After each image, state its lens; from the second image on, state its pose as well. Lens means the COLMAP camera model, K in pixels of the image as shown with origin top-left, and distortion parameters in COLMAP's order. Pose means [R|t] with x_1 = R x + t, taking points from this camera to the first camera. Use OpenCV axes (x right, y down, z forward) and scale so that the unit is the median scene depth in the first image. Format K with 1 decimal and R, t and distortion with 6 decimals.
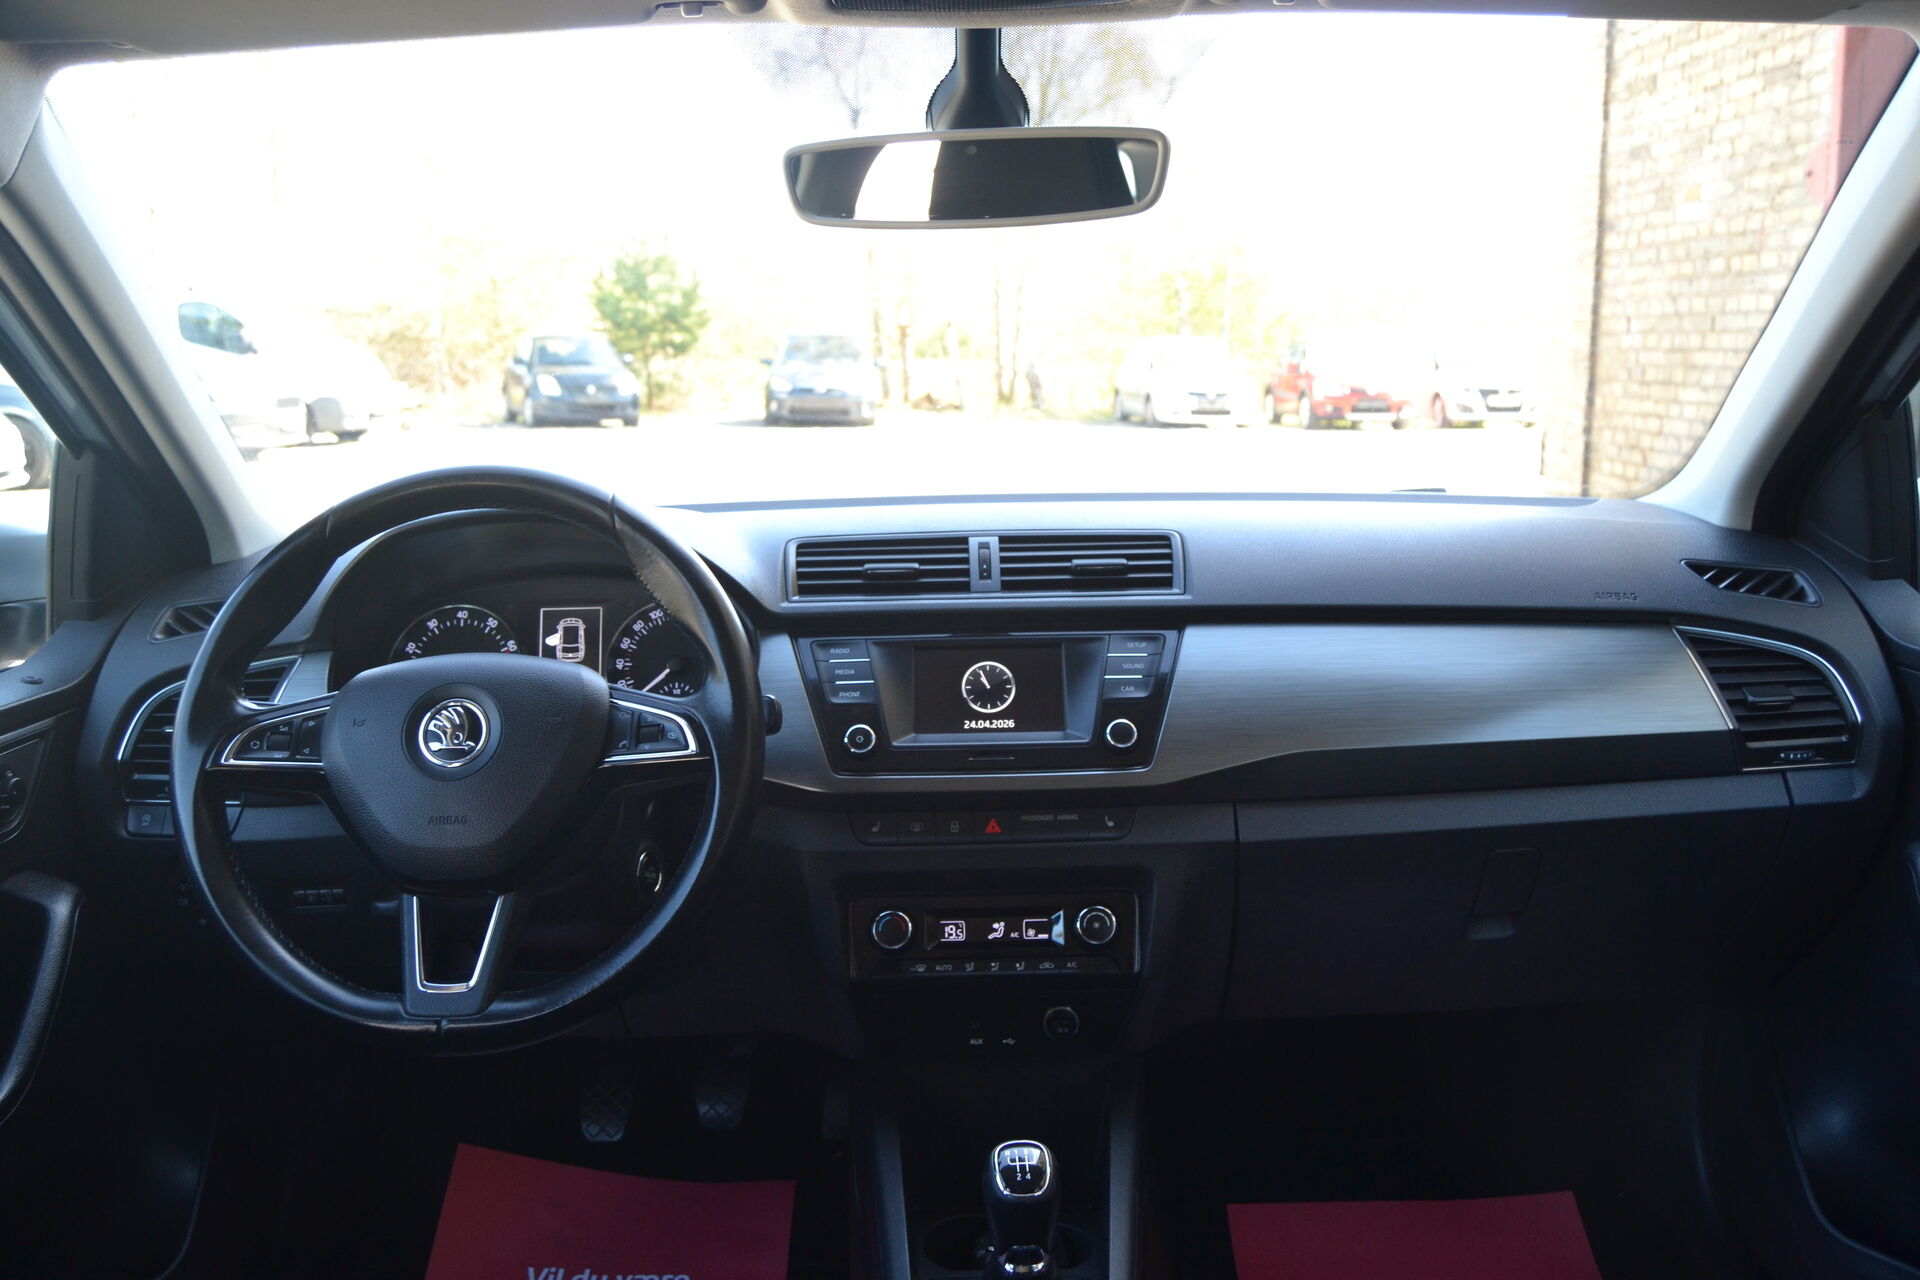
lens RADIAL K [[1493.7, 0, 960.0], [0, 1493.7, 640.0], [0, 0, 1]] dist [-0.111430, 0.065861]
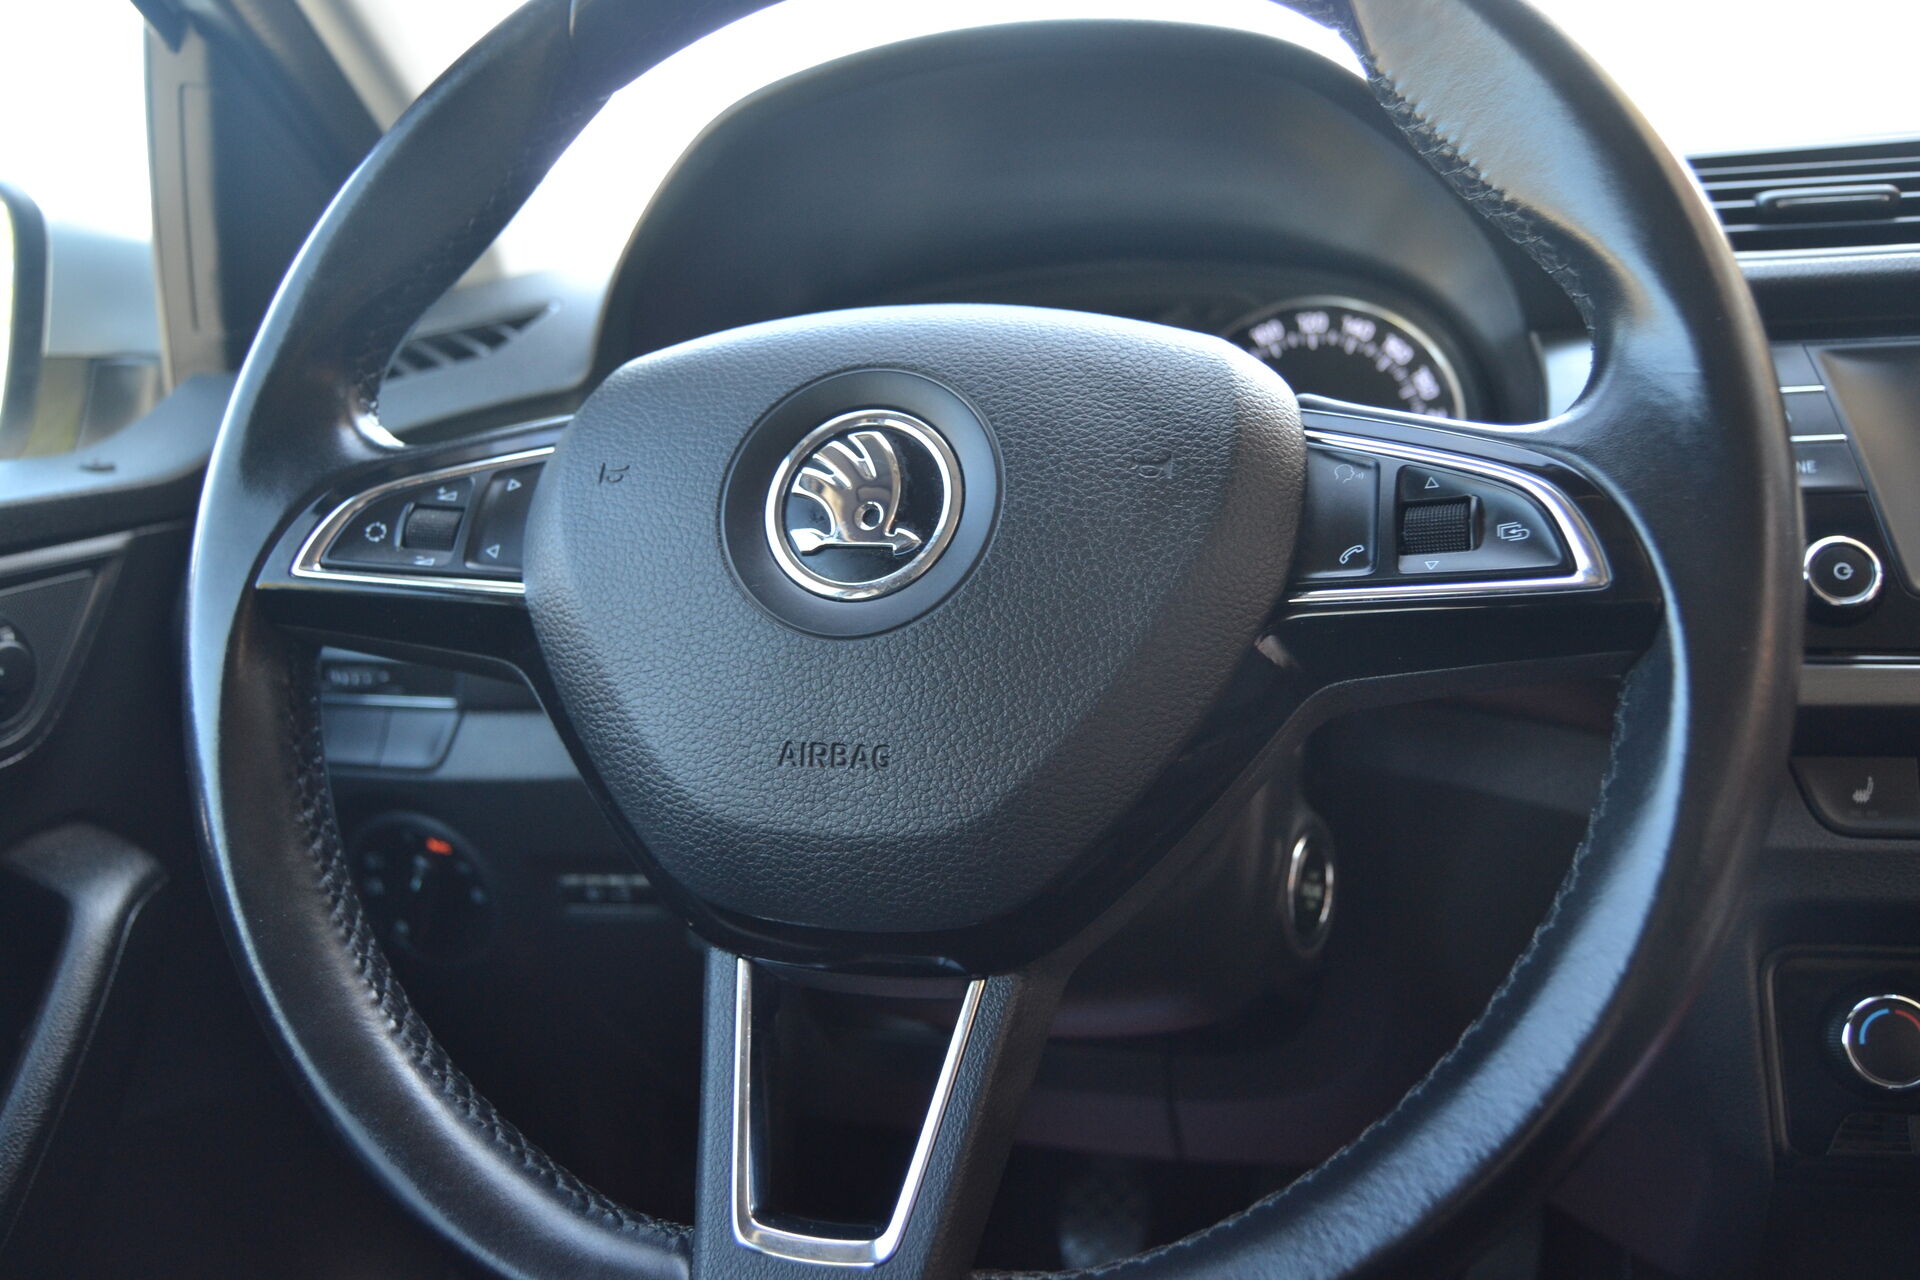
lens RADIAL K [[1493.7, 0, 960.0], [0, 1493.7, 640.0], [0, 0, 1]] dist [-0.111430, 0.065861]
pose [[0.959995, 0.045513, -0.276293, -0.184513], [-0.031340, 0.997967, 0.055501, 0.061832], [0.278257, -0.044622, 0.959470, 0.554186]]
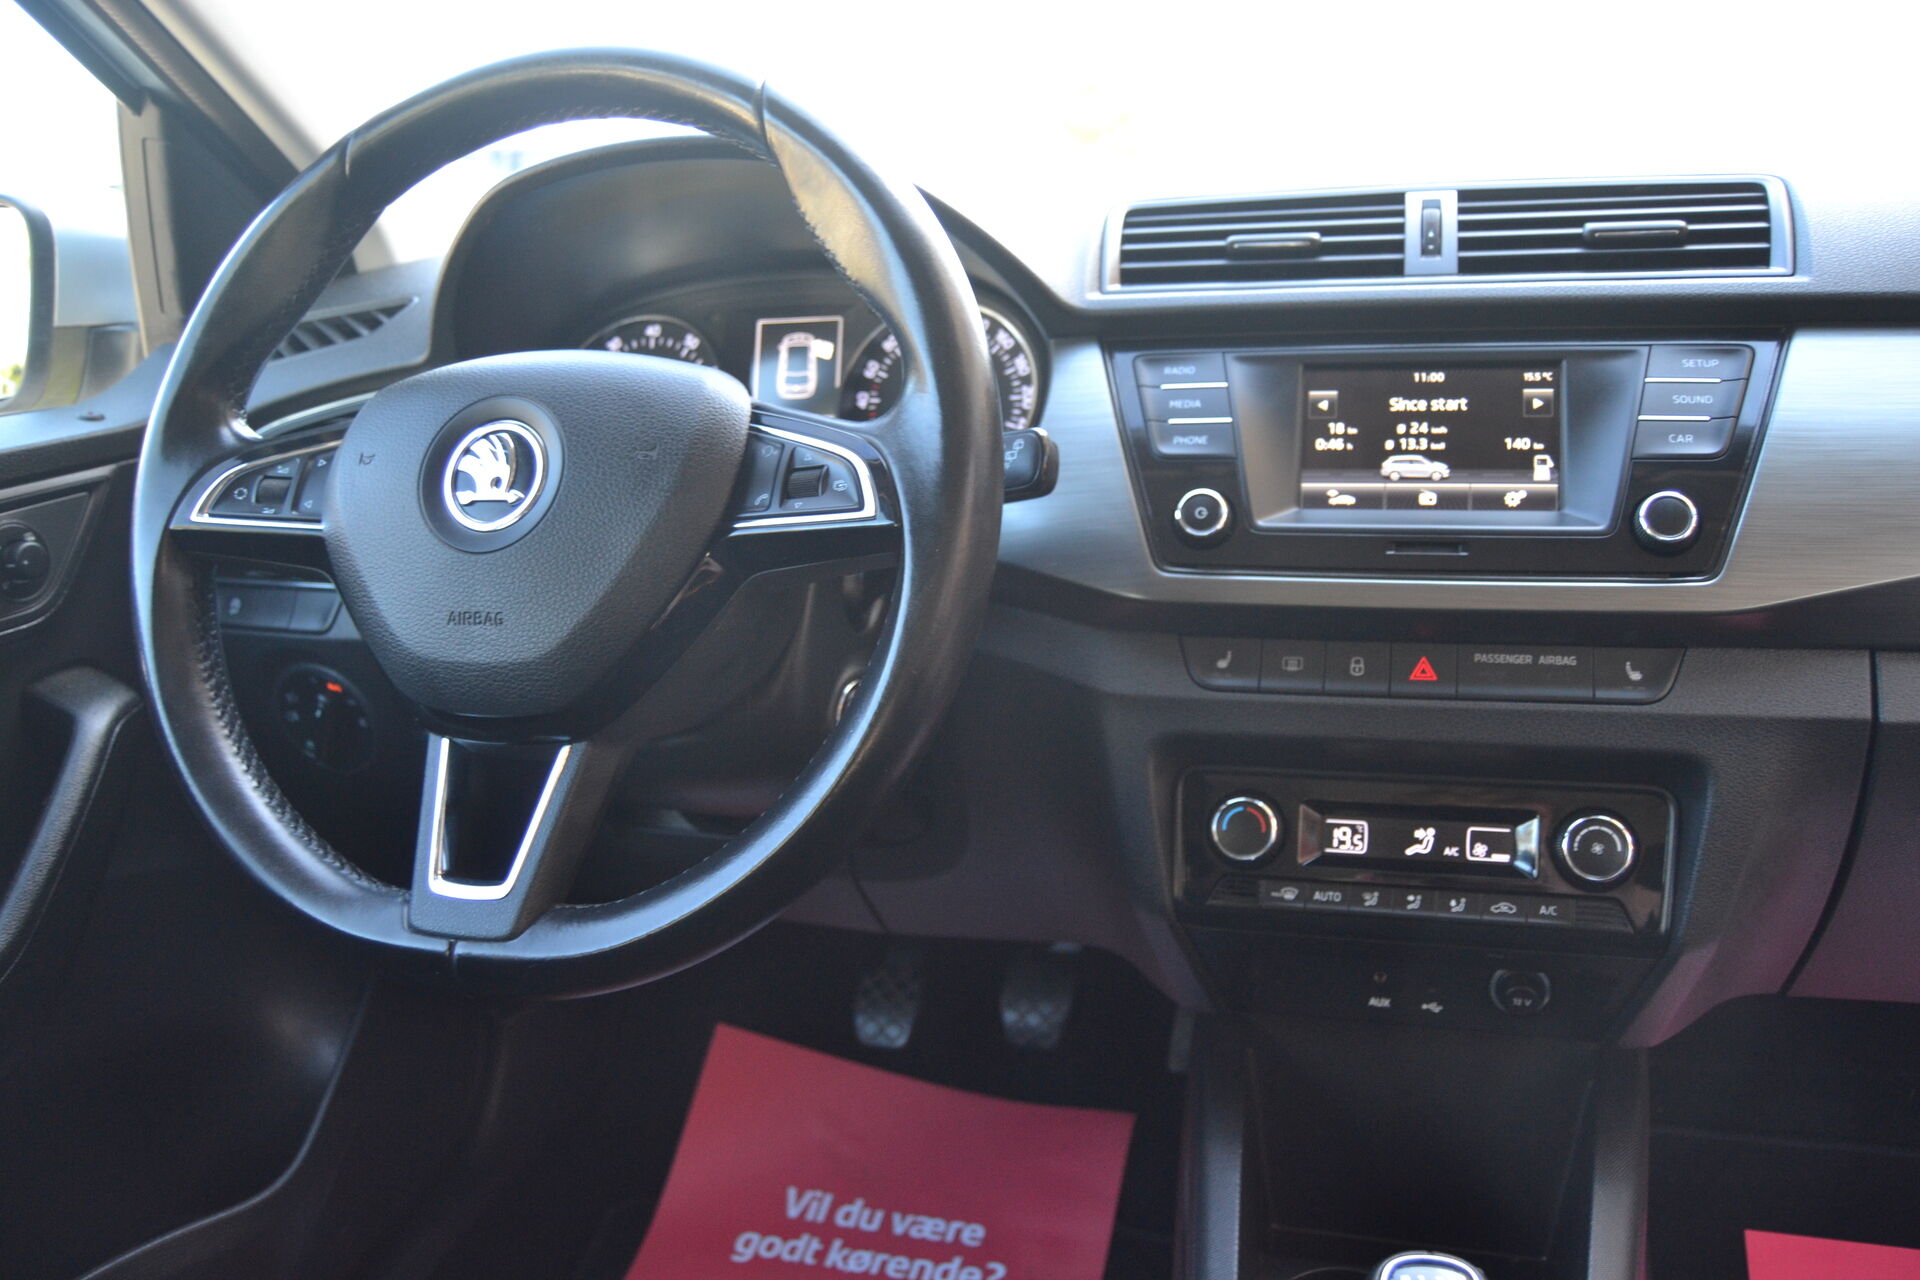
lens RADIAL K [[1493.7, 0, 960.0], [0, 1493.7, 640.0], [0, 0, 1]] dist [-0.111430, 0.065861]
pose [[0.955874, 0.048794, -0.289695, 0.015428], [-0.012845, 0.992109, 0.124719, 0.042857], [0.293495, -0.115495, 0.948958, 0.391316]]
